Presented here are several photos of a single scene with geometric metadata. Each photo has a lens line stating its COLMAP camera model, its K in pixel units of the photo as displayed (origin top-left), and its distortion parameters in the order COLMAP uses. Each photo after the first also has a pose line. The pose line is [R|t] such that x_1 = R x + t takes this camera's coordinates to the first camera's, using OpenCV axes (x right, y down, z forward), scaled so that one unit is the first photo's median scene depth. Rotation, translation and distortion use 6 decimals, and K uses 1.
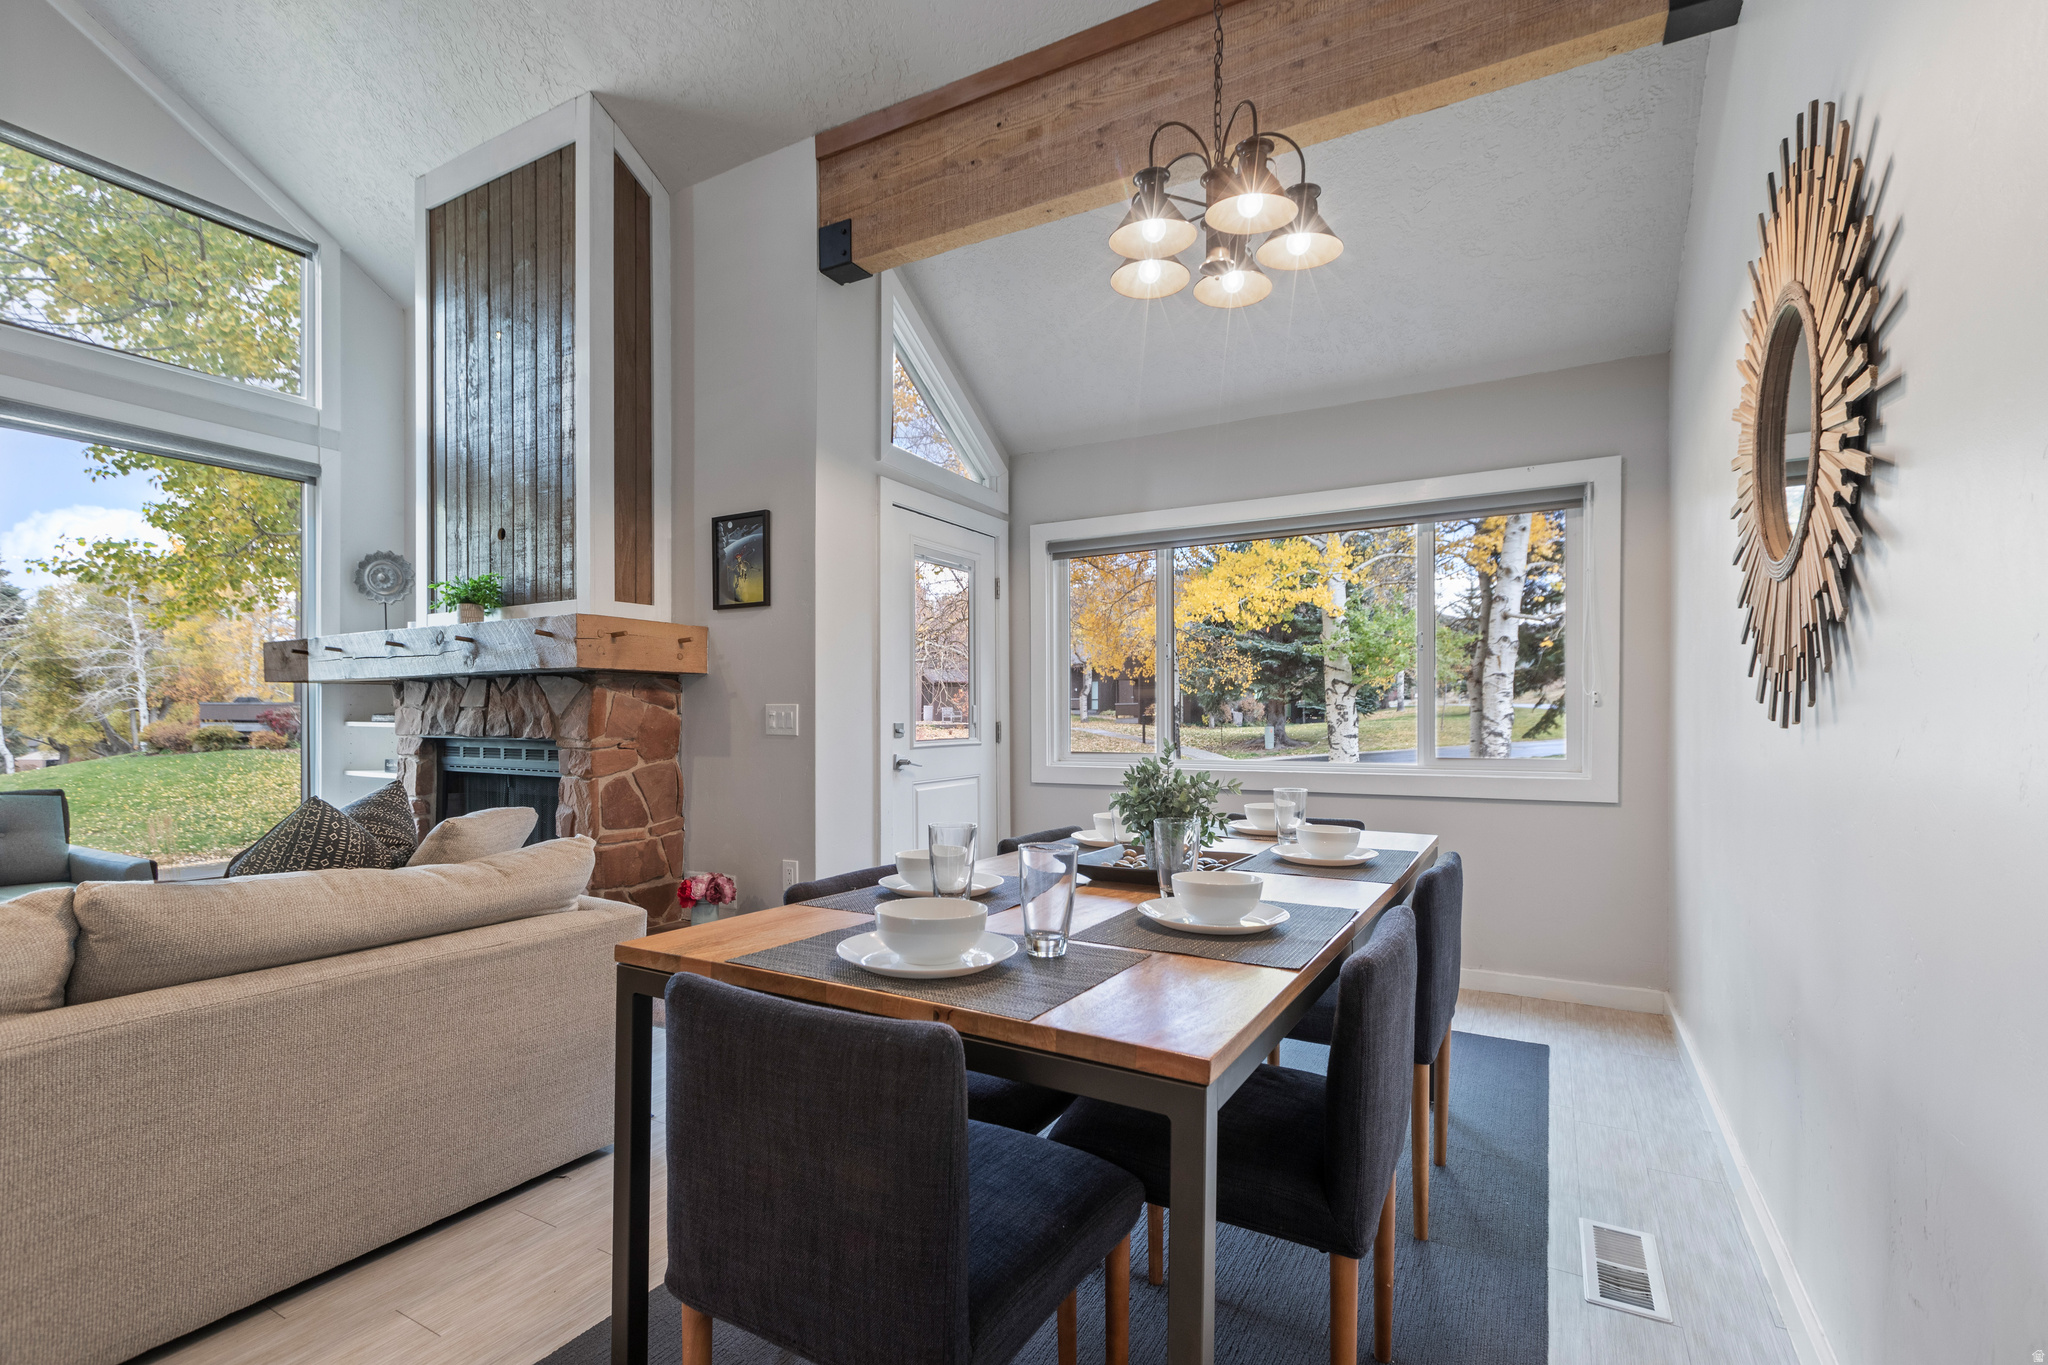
lens RADIAL K [[928.0, 0, 1010.9], [0, 928.0, 714.1], [0, 0, 1]] dist [0.007011, -0.003216]
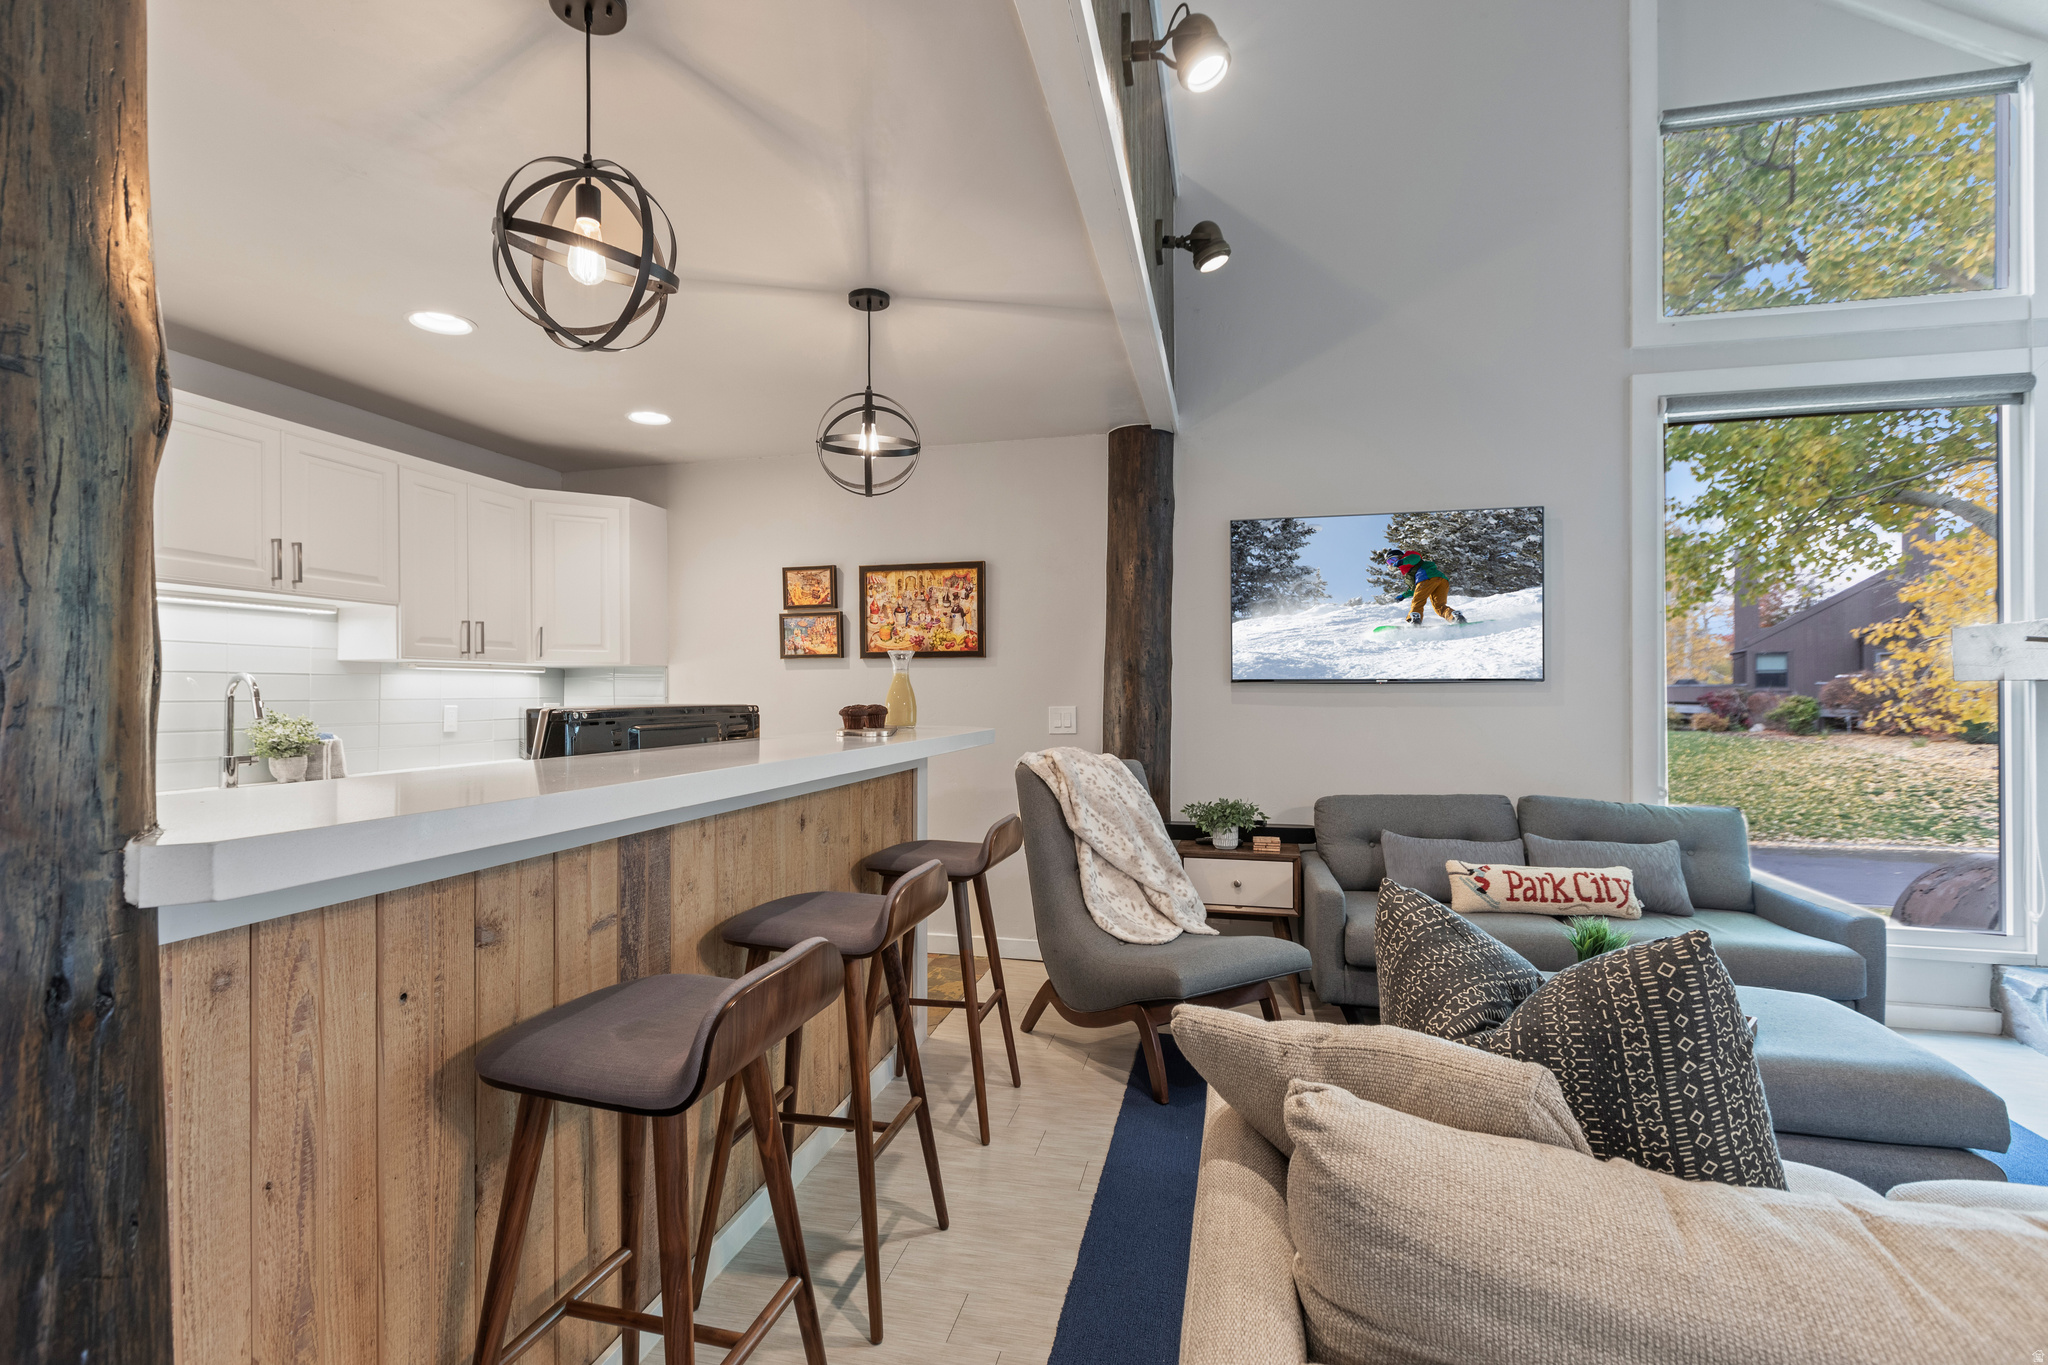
lens RADIAL K [[928.0, 0, 989.0], [0, 928.0, 691.2], [0, 0, 1]] dist [0.007011, -0.003216]
pose [[0.262199, -0.005456, -0.964998, -0.329562], [0.004788, 0.999979, -0.004352, -0.030831], [0.965002, -0.003479, 0.262219, 0.052454]]
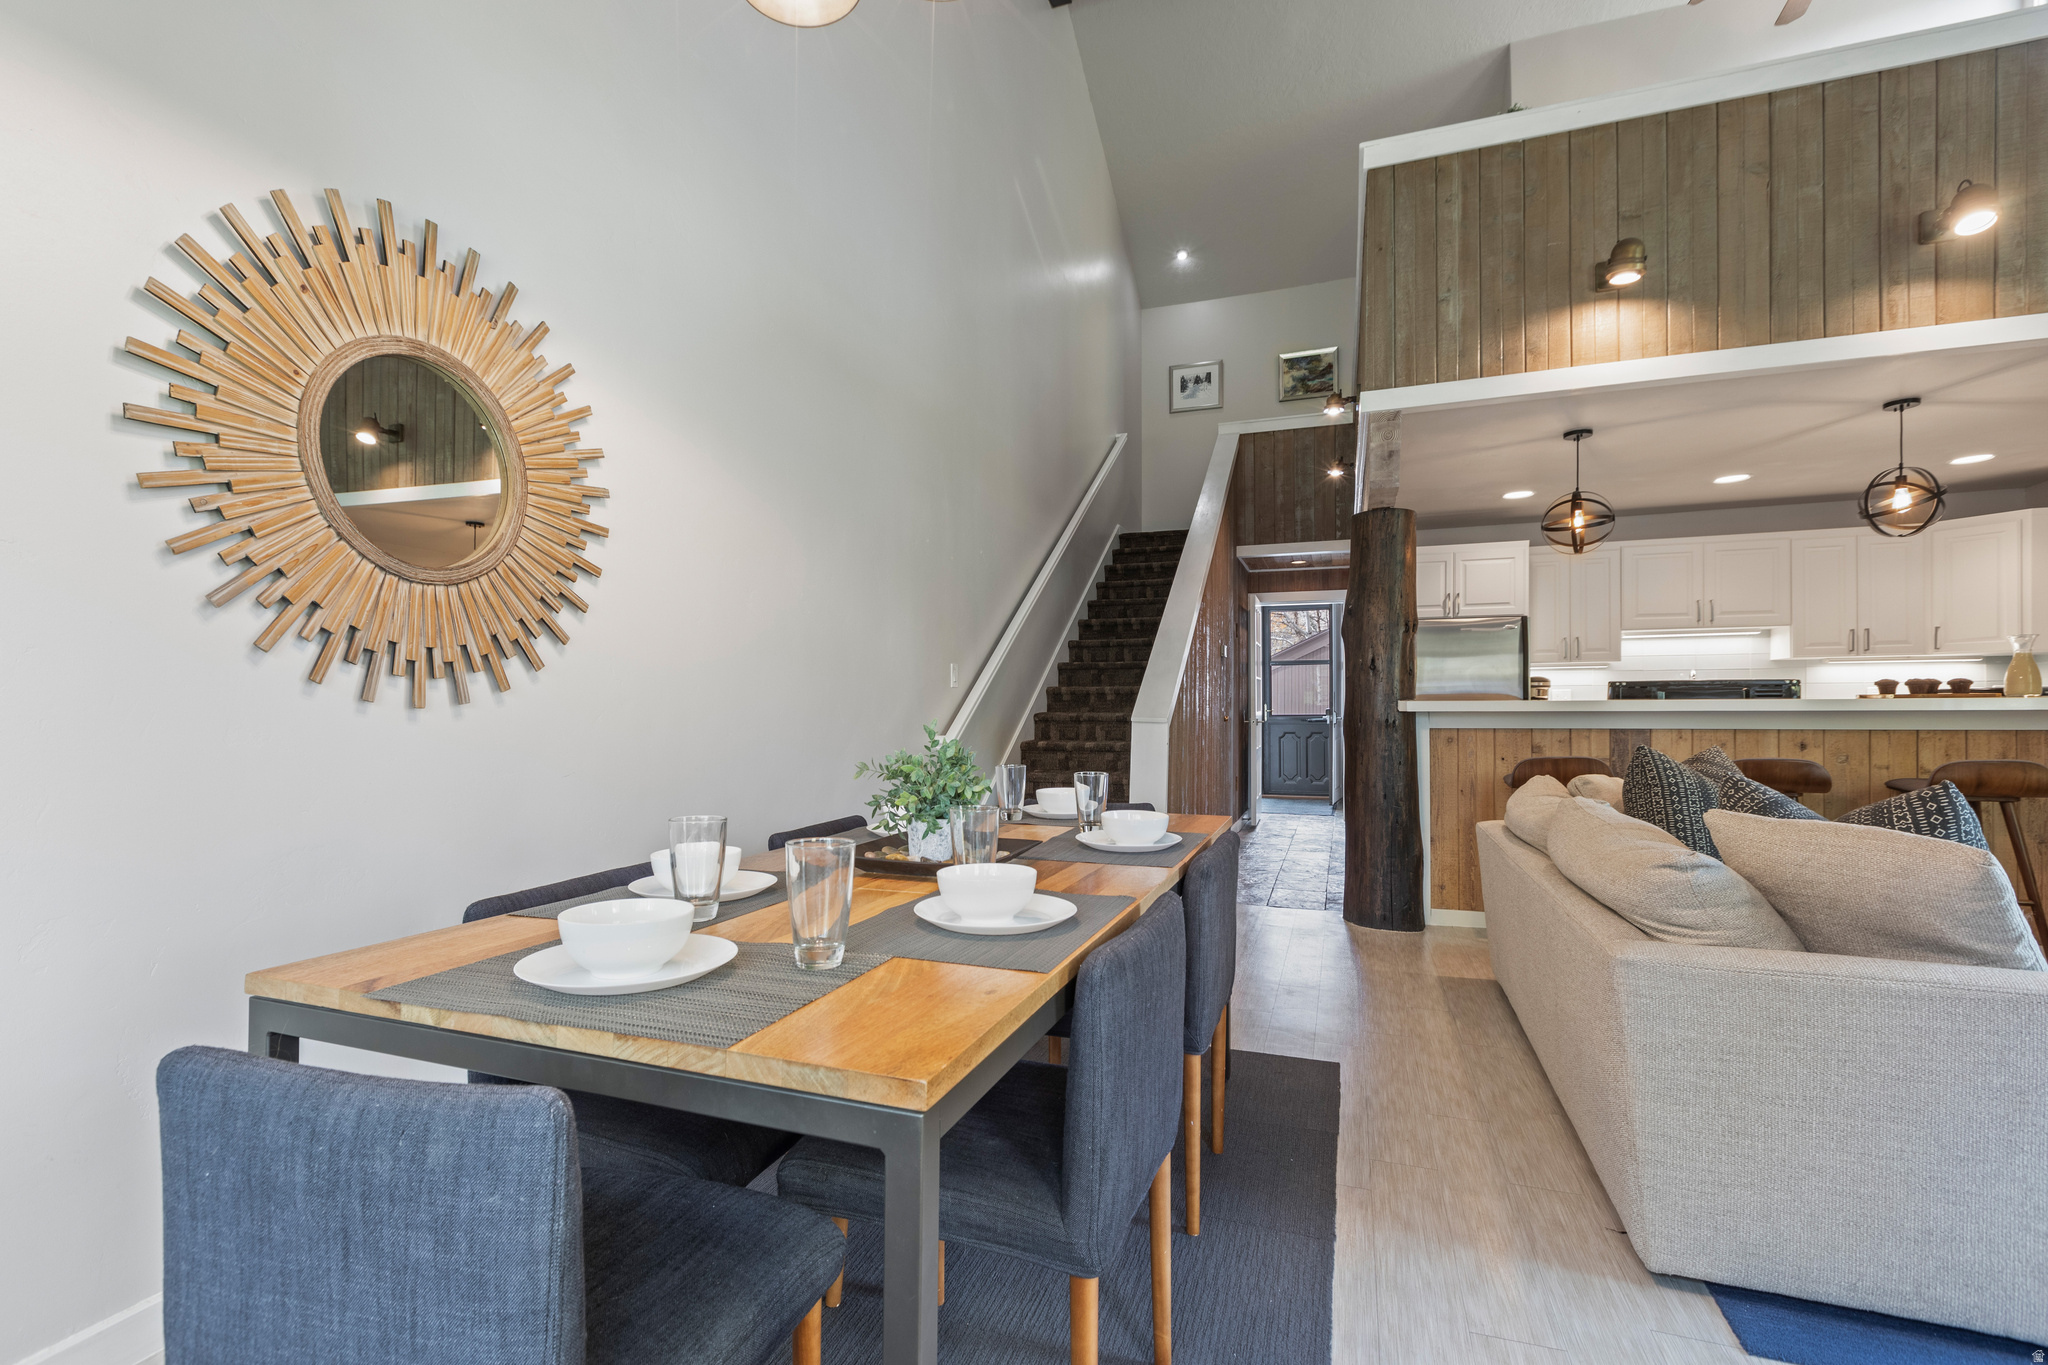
lens RADIAL K [[928.0, 0, 995.3], [0, 928.0, 708.0], [0, 0, 1]] dist [0.007011, -0.003216]
pose [[-0.987019, 0.003521, -0.160563, 0.146482], [0.003016, 0.999990, 0.003387, 0.003278], [0.160573, 0.002858, -0.987020, 1.028647]]
